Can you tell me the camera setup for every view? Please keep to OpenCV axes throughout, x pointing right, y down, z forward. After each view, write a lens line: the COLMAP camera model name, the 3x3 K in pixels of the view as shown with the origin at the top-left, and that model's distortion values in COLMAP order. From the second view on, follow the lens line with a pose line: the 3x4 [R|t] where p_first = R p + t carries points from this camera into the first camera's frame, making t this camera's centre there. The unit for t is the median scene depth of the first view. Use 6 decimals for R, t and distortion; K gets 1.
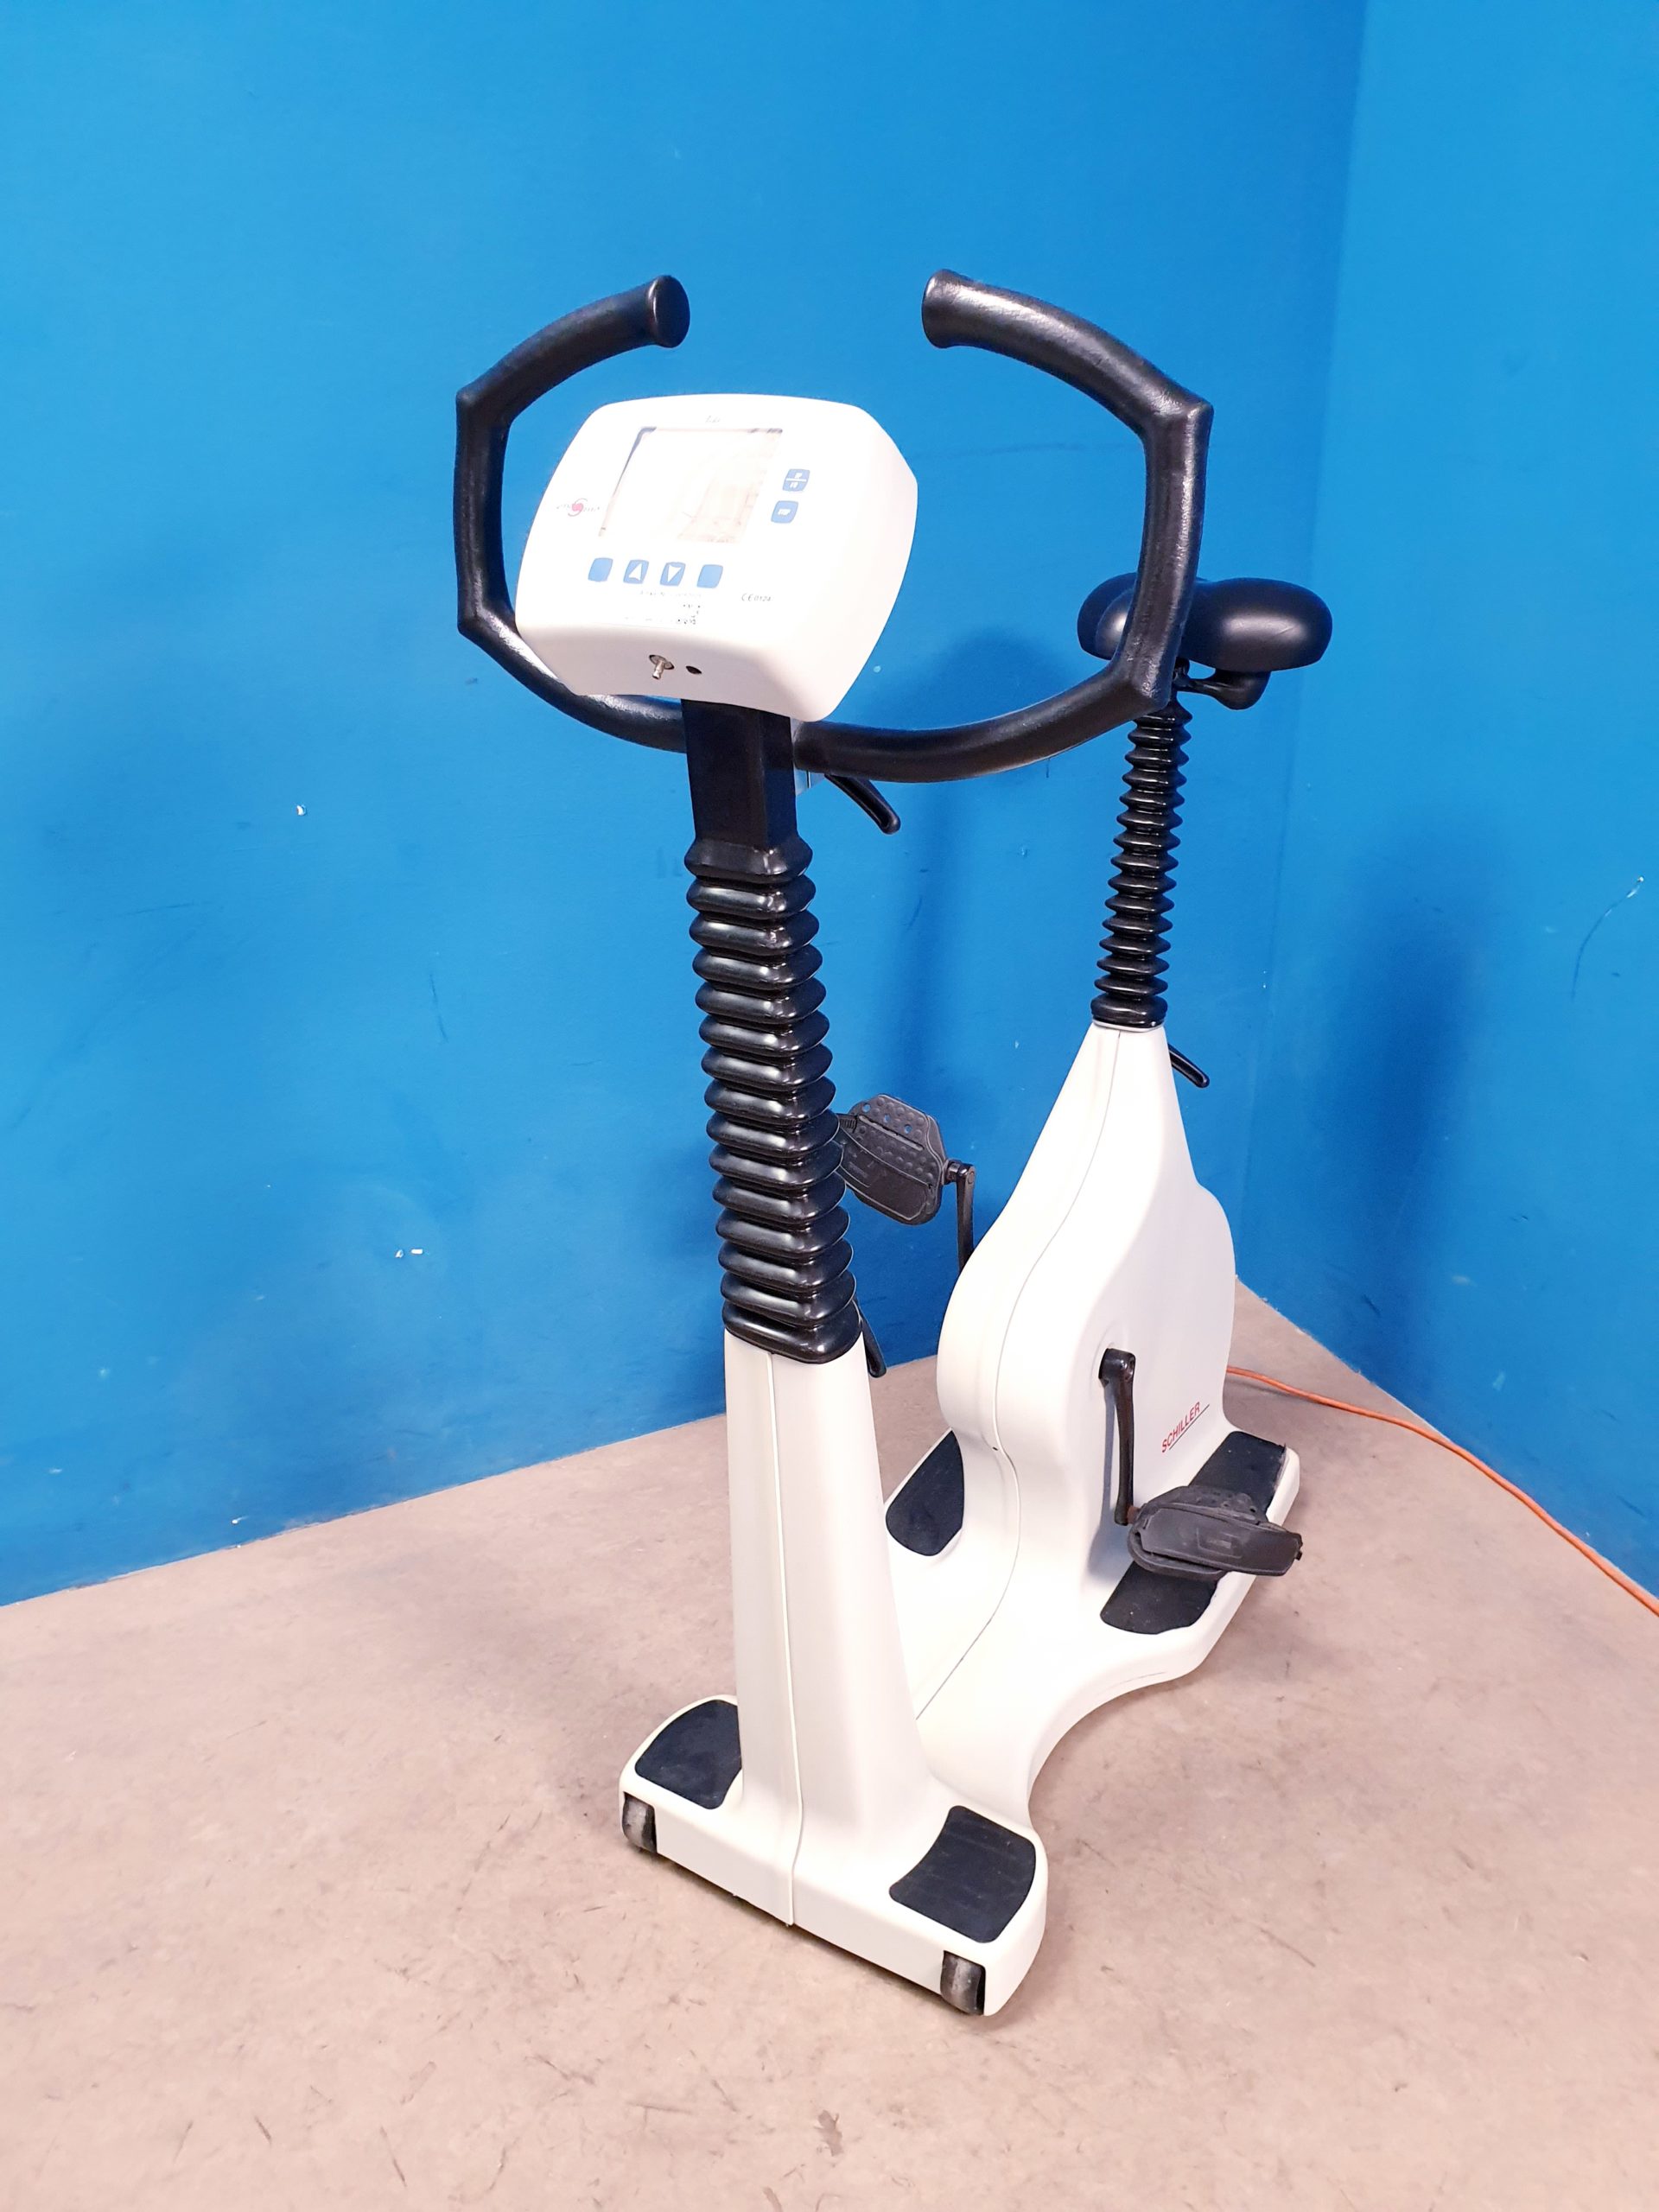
lens RADIAL K [[1771.1, 0, 828.8], [0, 1771.1, 1112.5], [0, 0, 1]] dist [-0.021845, 0.058700]
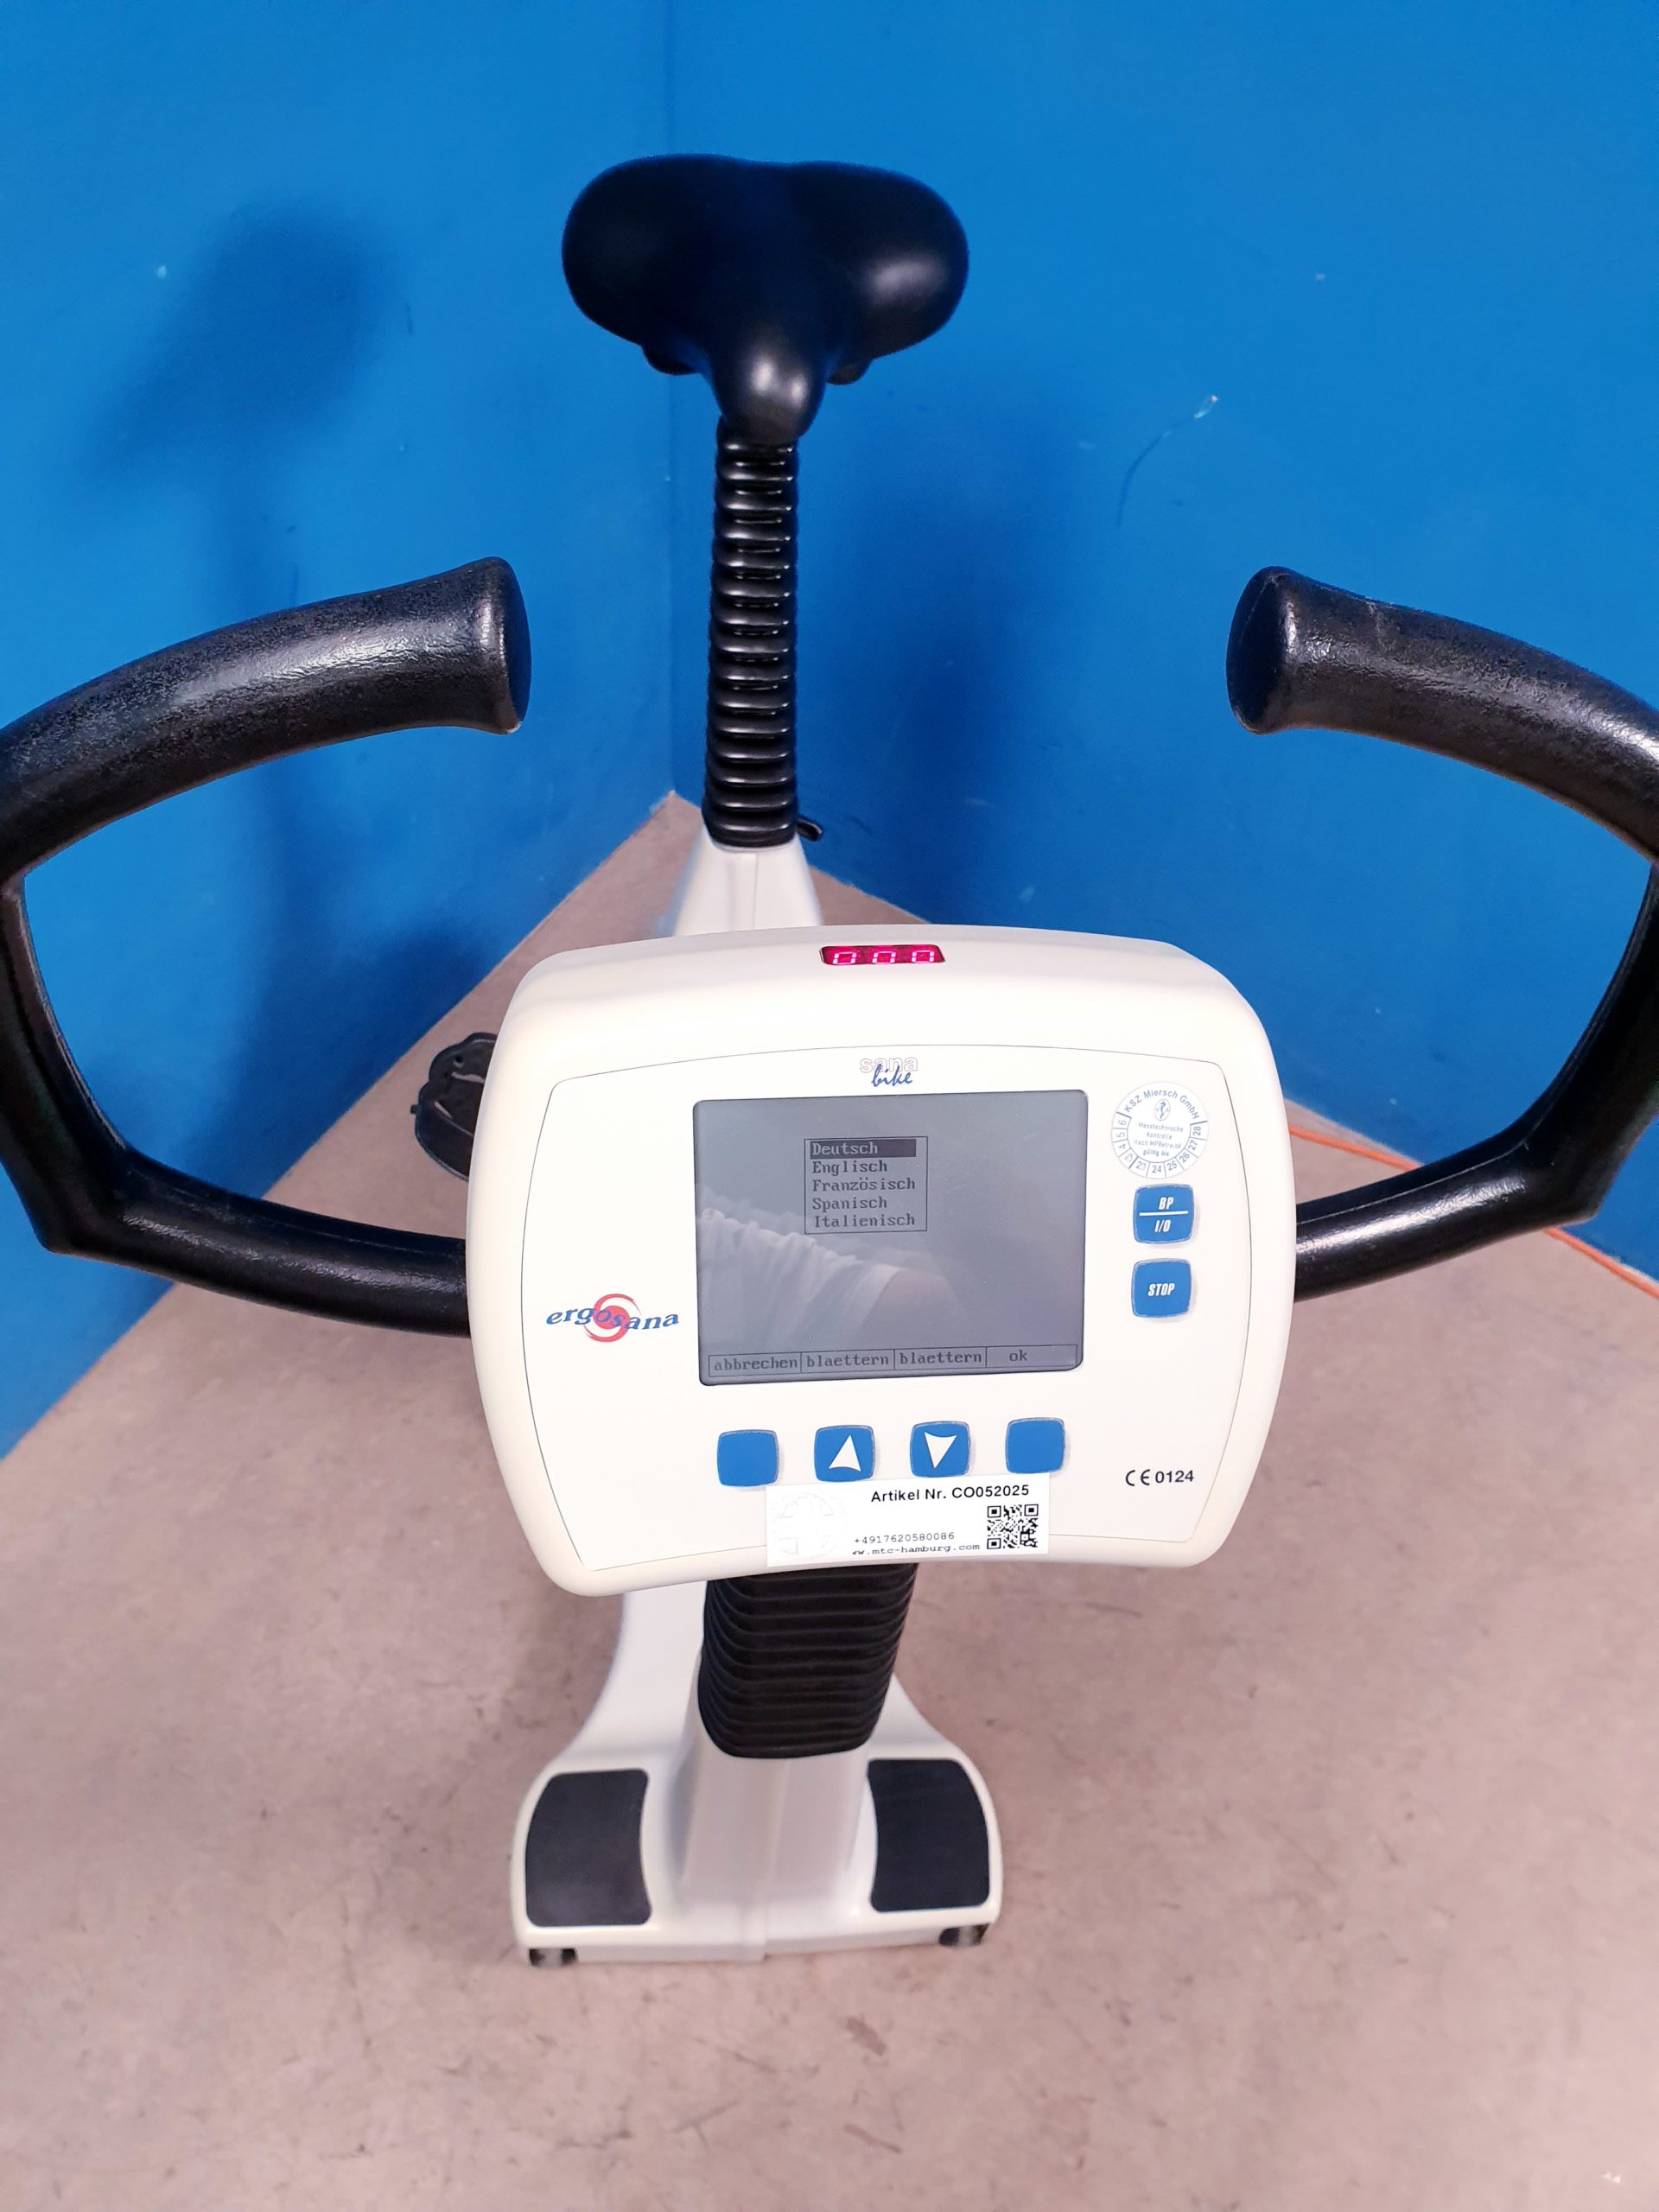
lens RADIAL K [[1771.1, 0, 845.5], [0, 1771.1, 1095.5], [0, 0, 1]] dist [-0.021845, 0.058700]
pose [[0.820624, -0.421637, 0.385744, -0.158687], [0.173141, 0.826721, 0.535308, -0.404440], [-0.544608, -0.372499, 0.751430, 0.441854]]
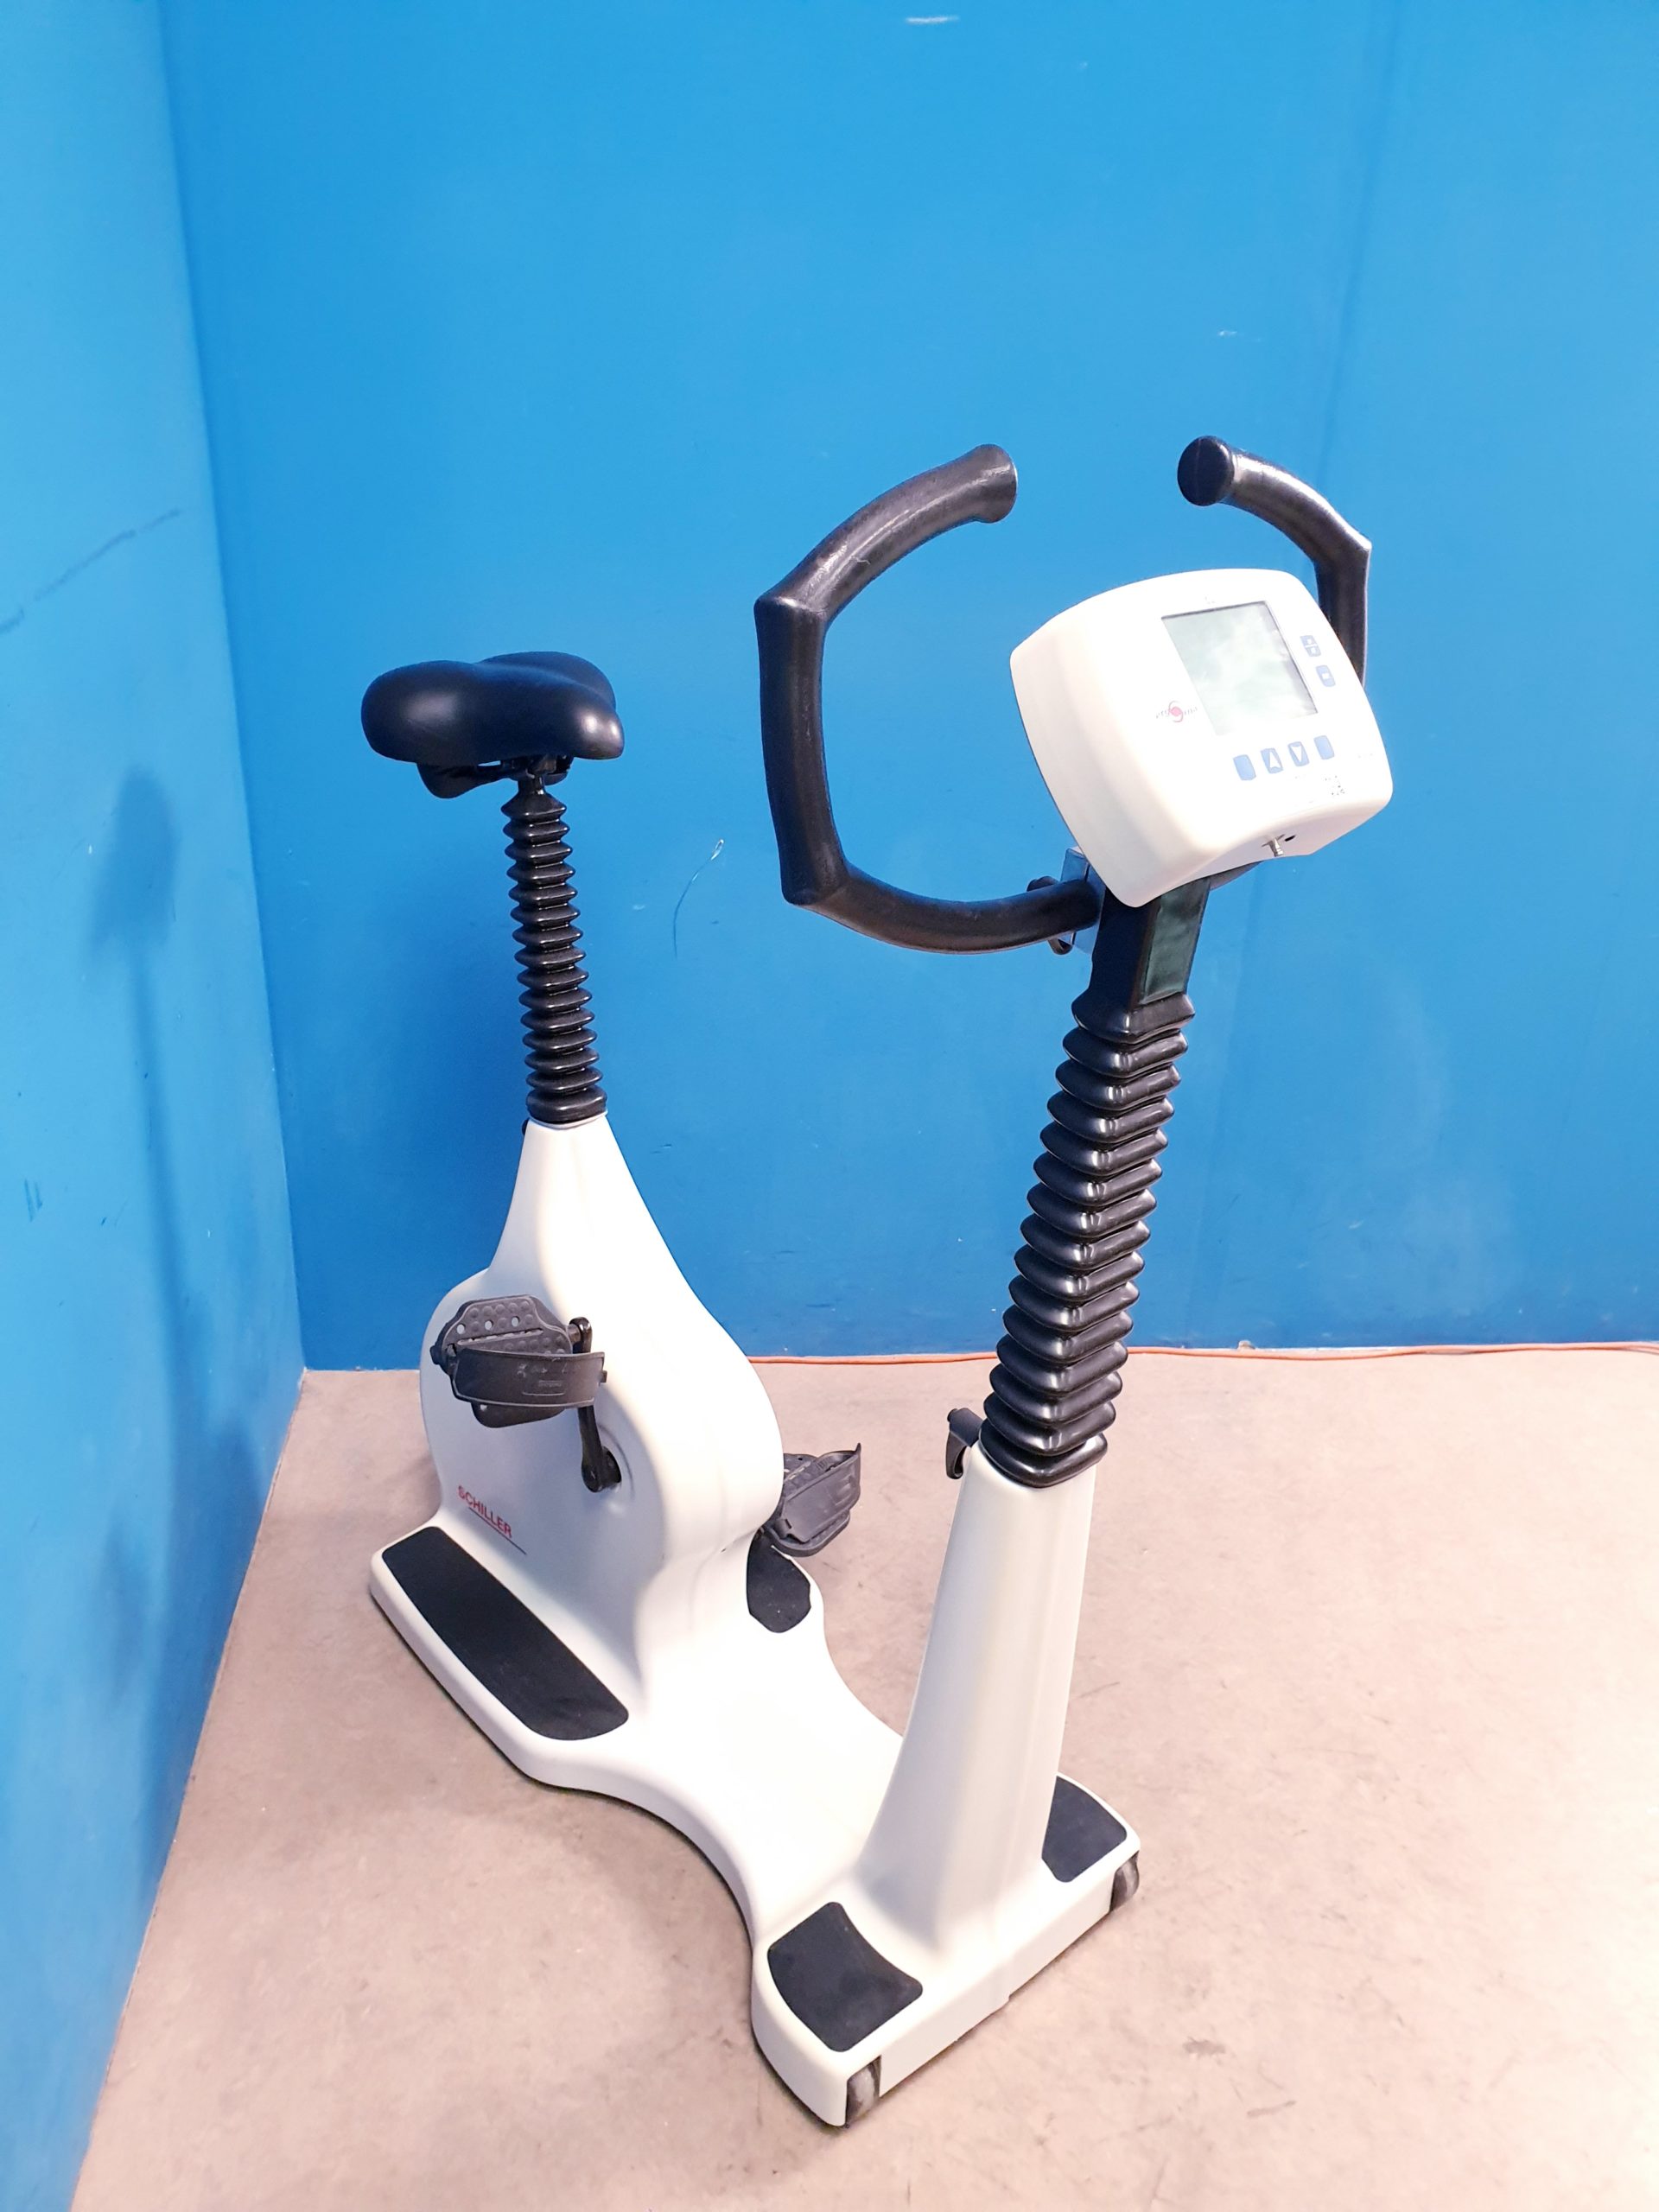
lens RADIAL K [[1771.1, 0, 833.9], [0, 1771.1, 1109.7], [0, 0, 1]] dist [-0.021845, 0.058700]
pose [[0.305059, -0.396004, 0.866095, -0.724674], [0.353777, 0.891487, 0.283005, -0.321572], [-0.884184, 0.220071, 0.412053, 0.547293]]
